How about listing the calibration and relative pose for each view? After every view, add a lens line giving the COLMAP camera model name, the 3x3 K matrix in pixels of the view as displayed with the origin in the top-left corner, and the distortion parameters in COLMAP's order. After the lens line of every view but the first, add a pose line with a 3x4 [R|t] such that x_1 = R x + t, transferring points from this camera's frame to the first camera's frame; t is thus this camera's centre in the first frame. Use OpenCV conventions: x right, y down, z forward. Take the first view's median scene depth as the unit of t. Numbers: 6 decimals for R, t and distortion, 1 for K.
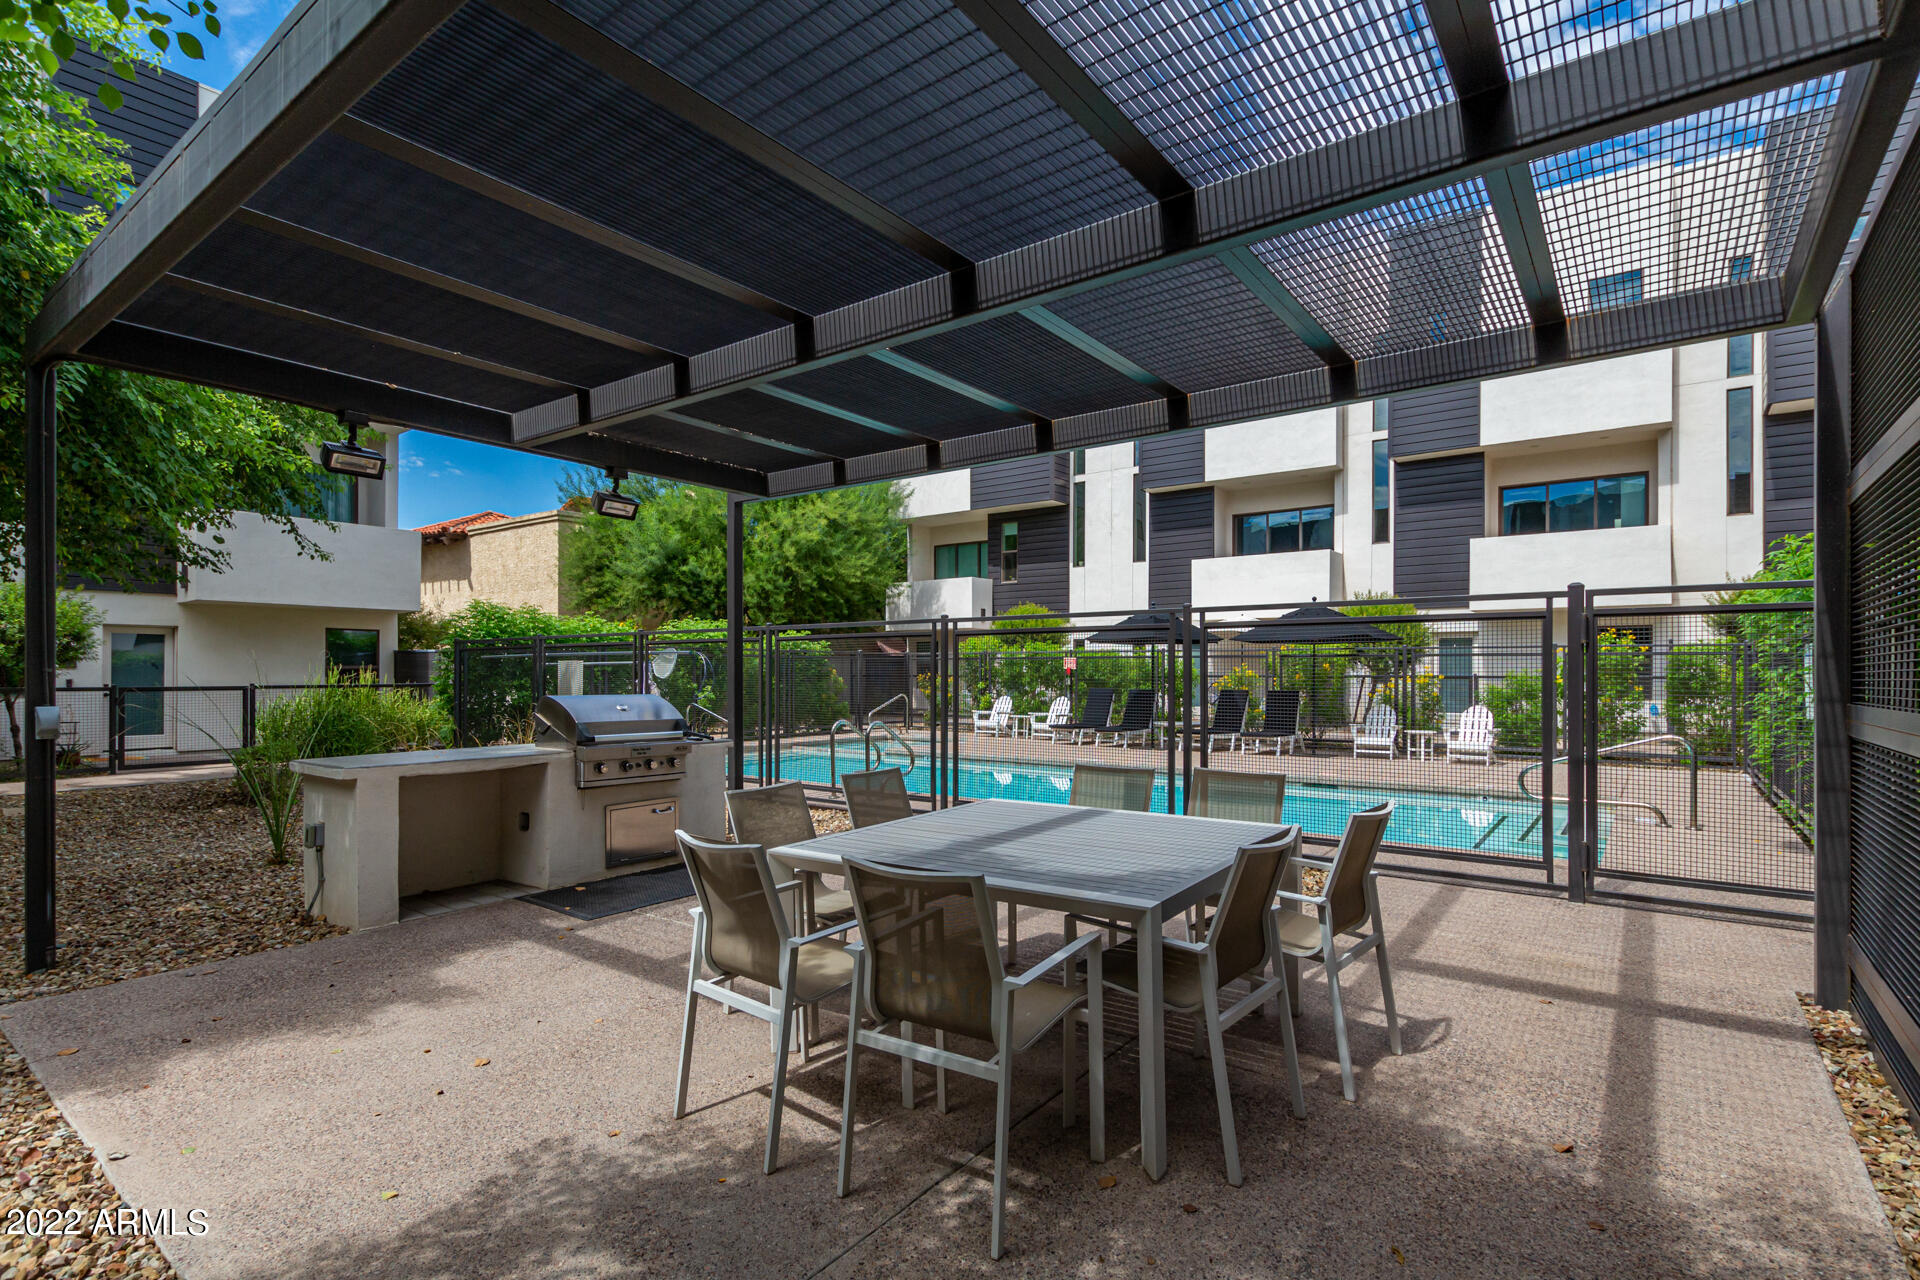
lens RADIAL K [[881.1, 0, 977.0], [0, 881.1, 675.2], [0, 0, 1]] dist [0.002200, 0.000169]
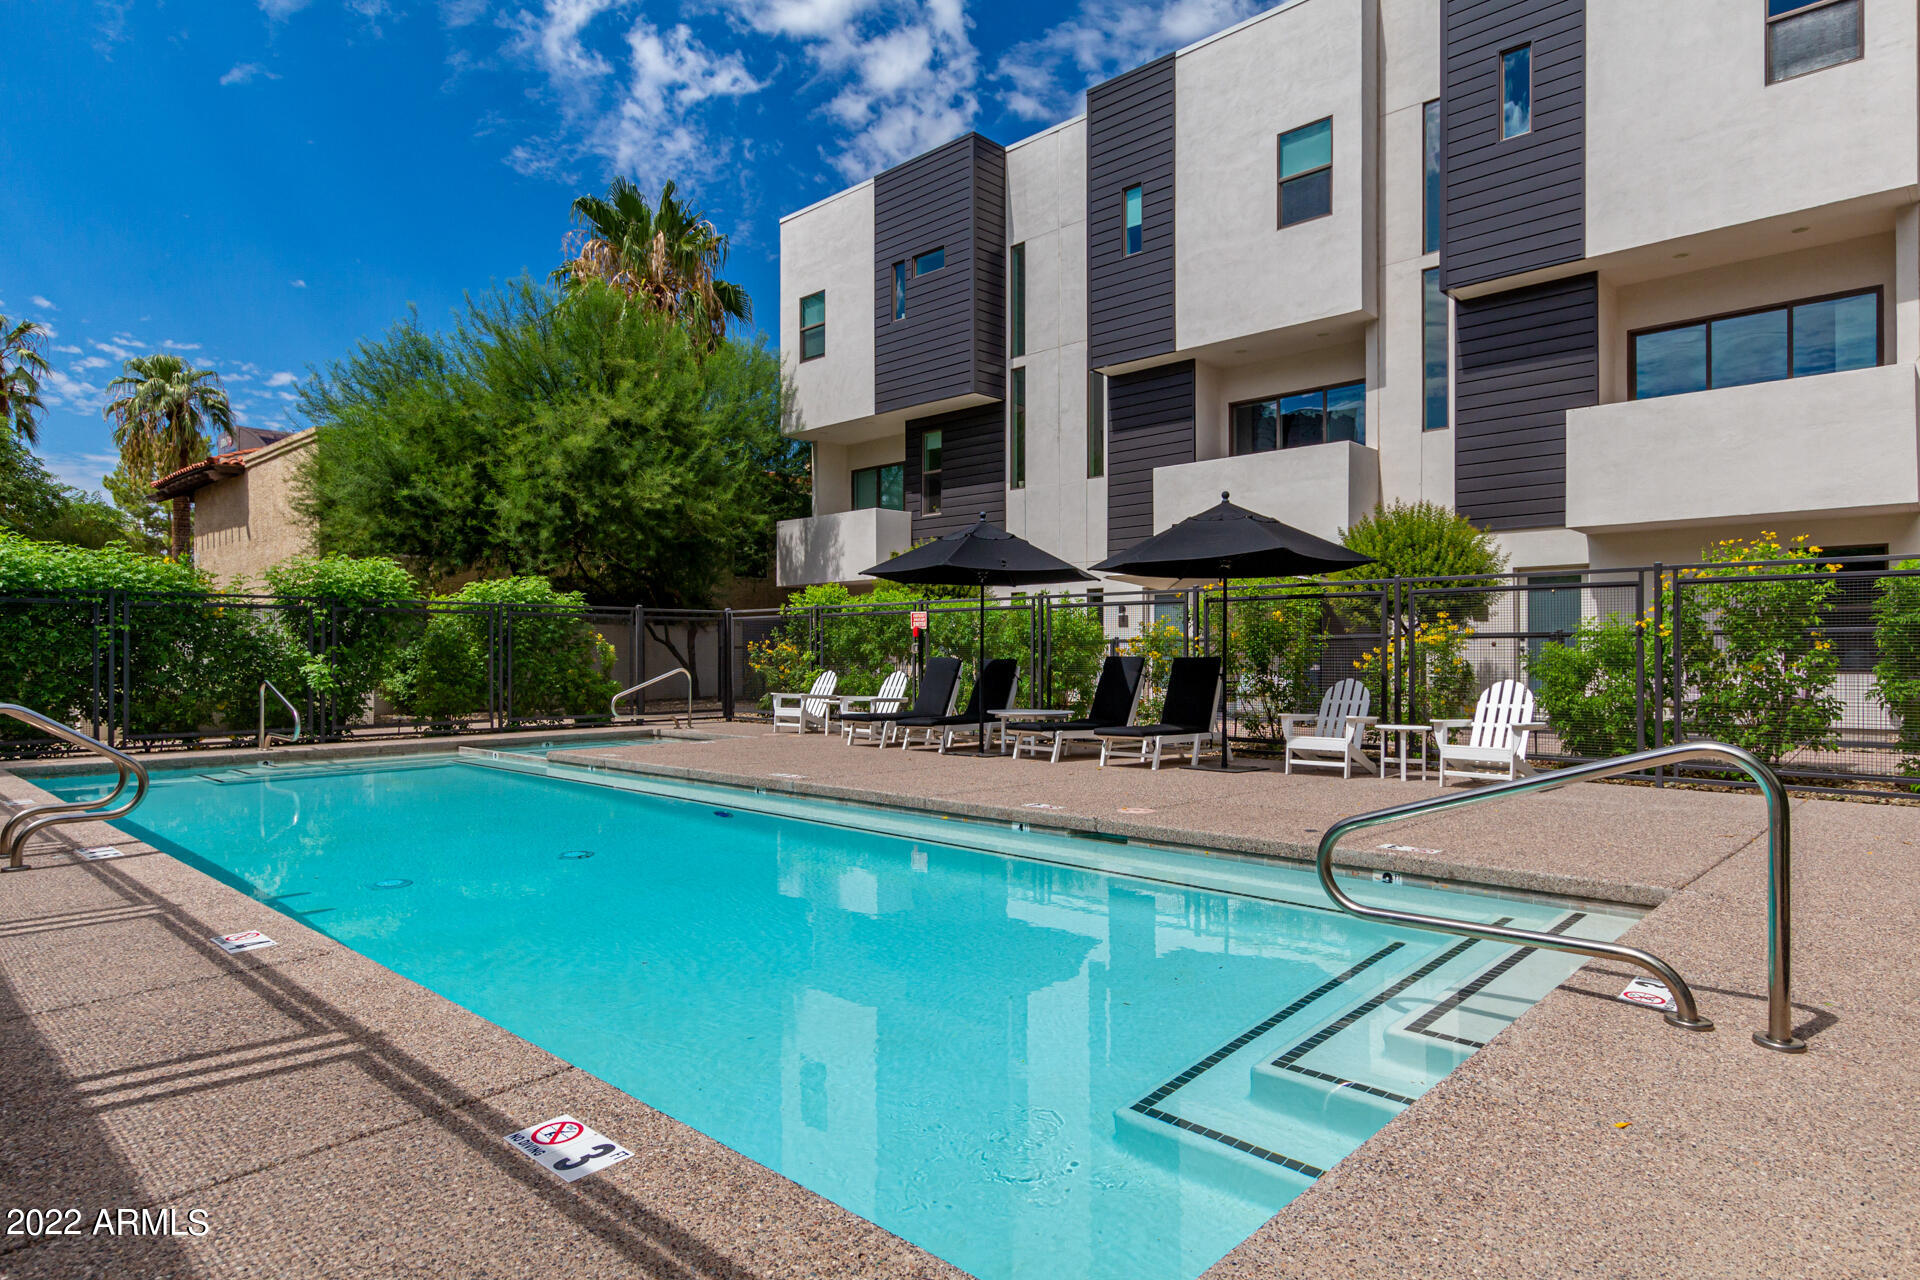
lens RADIAL K [[1058.8, 0, 959.4], [0, 1058.8, 647.4], [0, 0, 1]] dist [0.006638, -0.001095]
pose [[0.994711, -0.004486, -0.102612, 0.189597], [0.003475, 0.999944, -0.010037, 0.012841], [0.102652, 0.009627, 0.994671, 0.201651]]
